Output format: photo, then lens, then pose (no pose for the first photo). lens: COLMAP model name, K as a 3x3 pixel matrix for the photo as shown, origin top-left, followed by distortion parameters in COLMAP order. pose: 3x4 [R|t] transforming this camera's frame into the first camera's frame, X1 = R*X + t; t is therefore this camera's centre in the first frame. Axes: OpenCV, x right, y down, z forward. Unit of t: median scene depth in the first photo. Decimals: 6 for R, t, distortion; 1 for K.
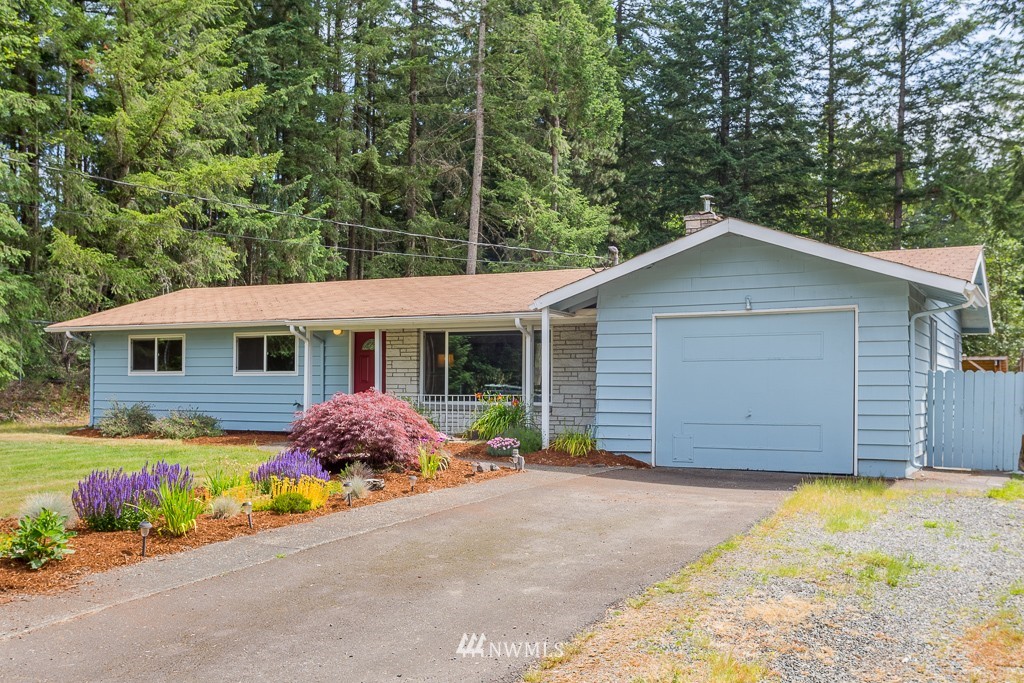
lens RADIAL K [[940.4, 0, 513.8], [0, 940.4, 342.4], [0, 0, 1]] dist [0.001028, 0.000000]
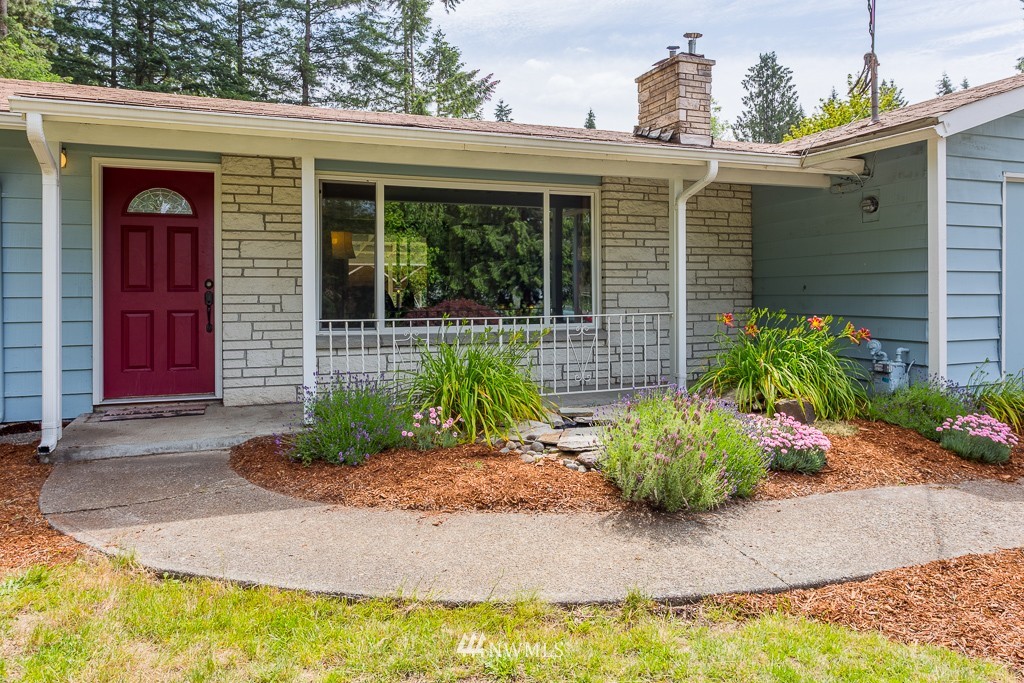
lens RADIAL K [[721.6, 0, 526.6], [0, 721.6, 293.5], [0, 0, 1]] dist [-0.006106, -0.003471]
pose [[0.658713, -0.012366, 0.752293, -0.292740], [-0.028256, 0.998753, 0.041158, 0.026688], [-0.751864, -0.048368, 0.657542, 0.681886]]
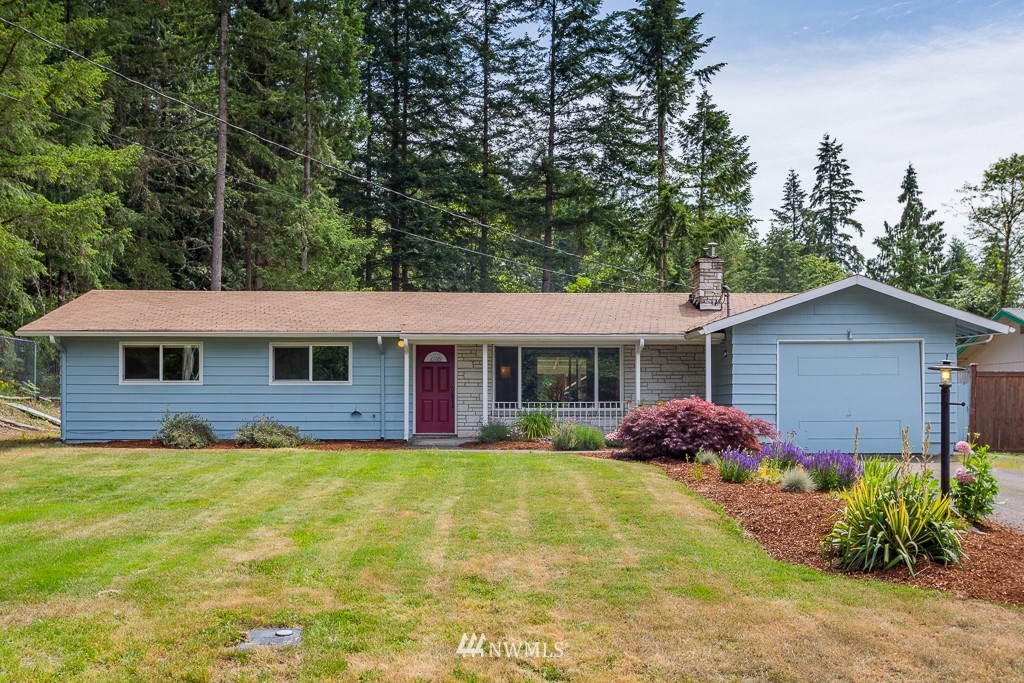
lens RADIAL K [[1003.4, 0, 510.8], [0, 1003.4, 343.1], [0, 0, 1]] dist [-0.004489, 0.000000]
pose [[0.881486, 0.020358, 0.471771, -0.635949], [-0.017467, 0.999792, -0.010506, -0.002786], [-0.471887, 0.001021, 0.881658, -0.060228]]
